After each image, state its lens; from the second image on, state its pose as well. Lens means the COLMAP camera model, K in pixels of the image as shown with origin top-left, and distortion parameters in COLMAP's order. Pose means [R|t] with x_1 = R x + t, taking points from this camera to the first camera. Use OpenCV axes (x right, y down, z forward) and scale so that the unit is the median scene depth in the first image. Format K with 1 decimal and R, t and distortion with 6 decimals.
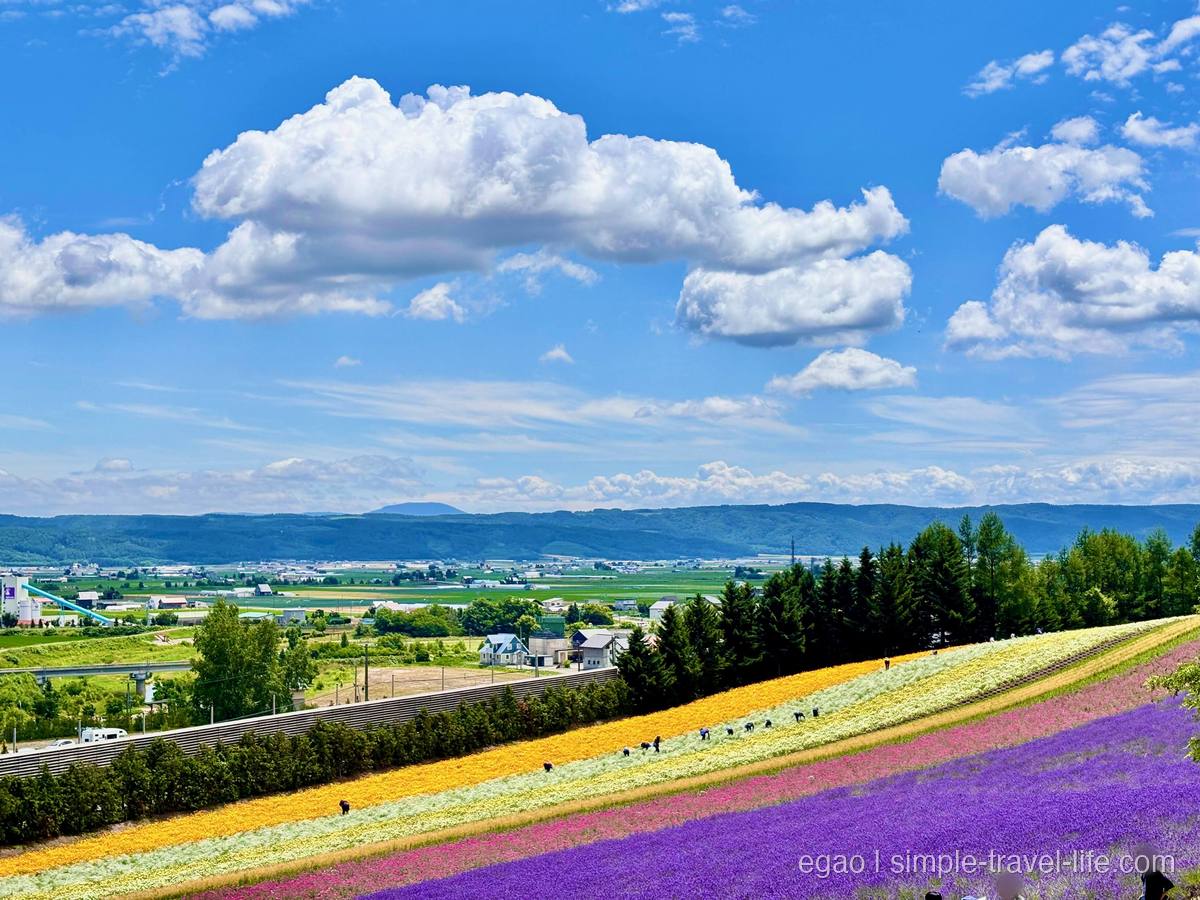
lens RADIAL K [[1901.2, 0, 600.4], [0, 1901.2, 452.3], [0, 0, 1]] dist [0.138657, 0.000000]
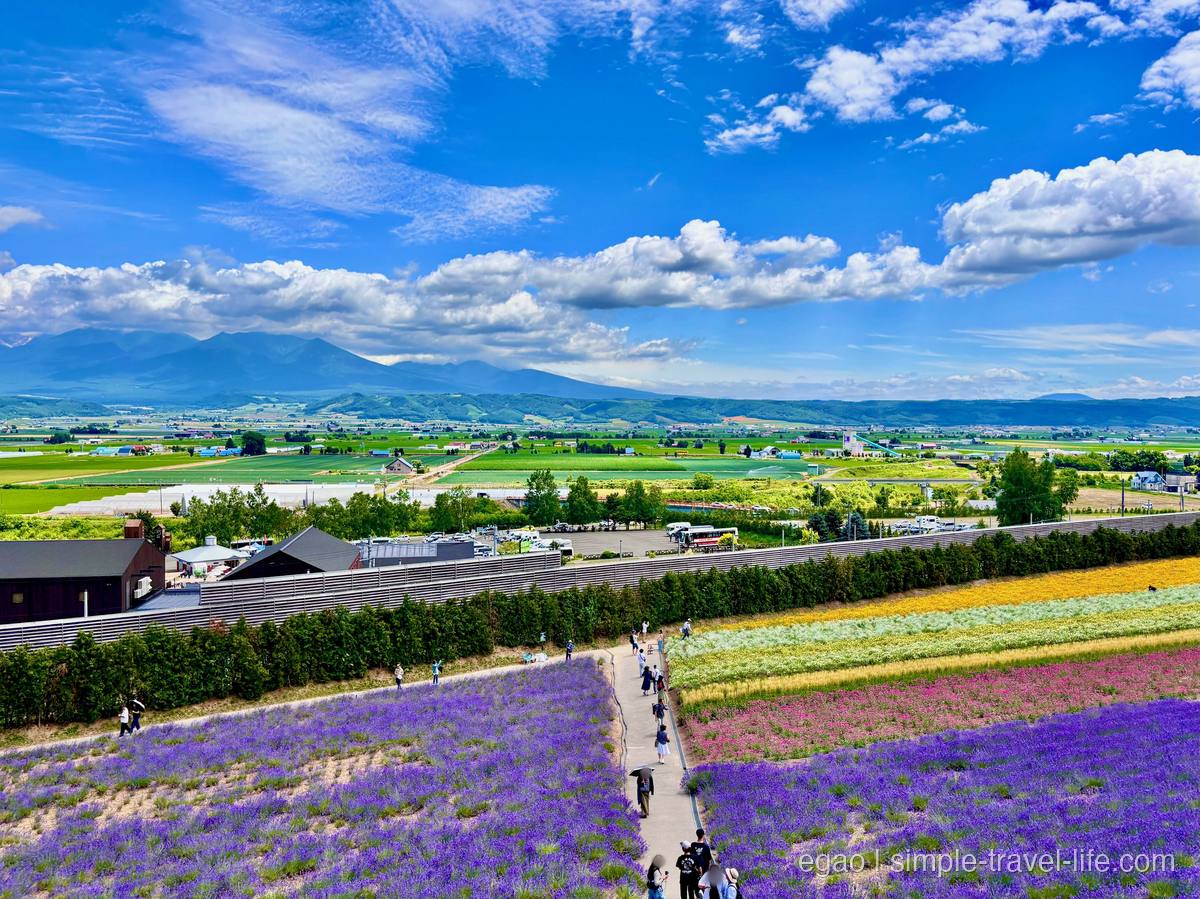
lens RADIAL K [[1901.2, 0, 599.9], [0, 1901.2, 448.0], [0, 0, 1]] dist [0.138657, 0.000000]
pose [[0.792217, 0.019466, -0.609929, 1.163614], [0.022840, 0.997845, 0.061513, -0.074463], [0.609812, -0.062663, 0.790065, -1.187162]]
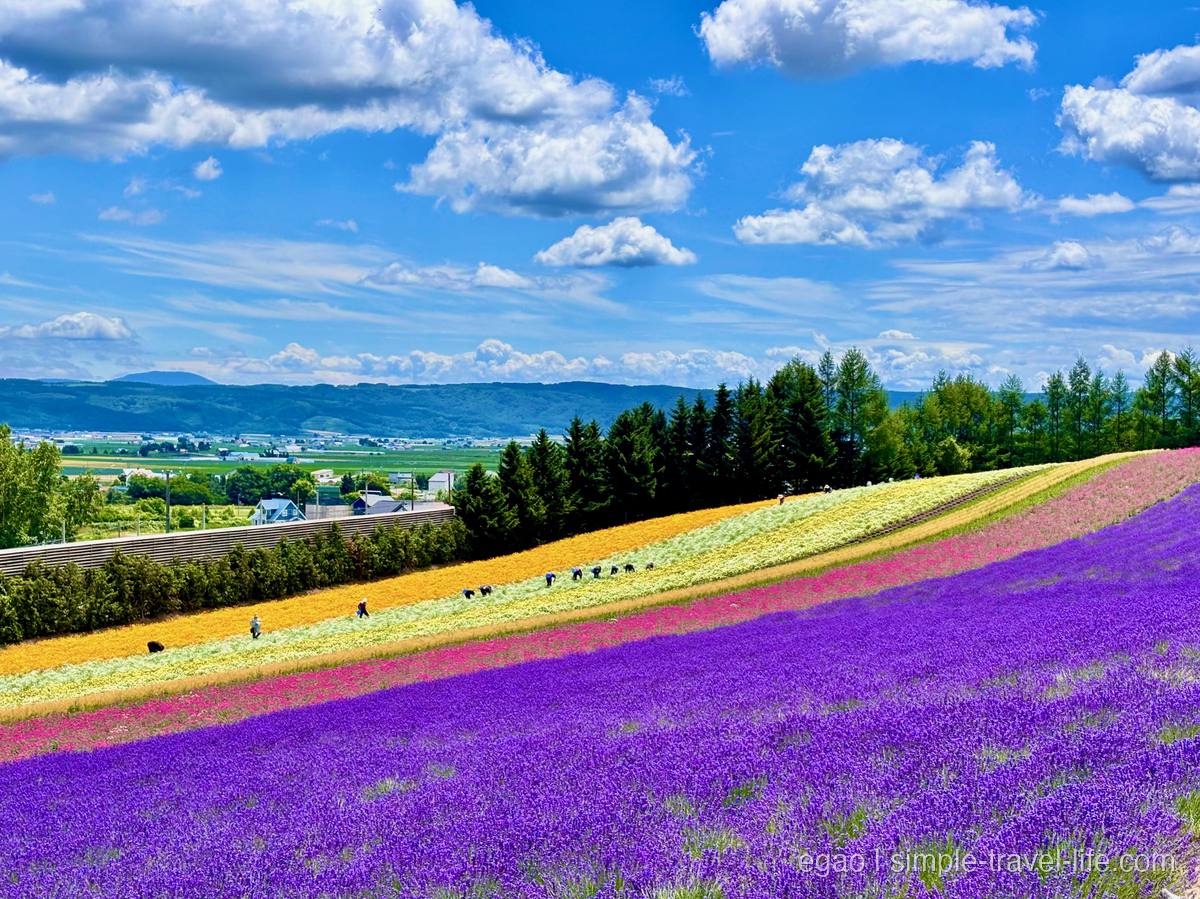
lens RADIAL K [[1901.2, 0, 600.0], [0, 1901.2, 452.8], [0, 0, 1]] dist [0.138657, 0.000000]
pose [[0.989578, 0.021215, 0.142424, -0.043879], [-0.028214, 0.998482, 0.047300, 0.037924], [-0.141205, -0.050825, 0.988675, 0.099652]]
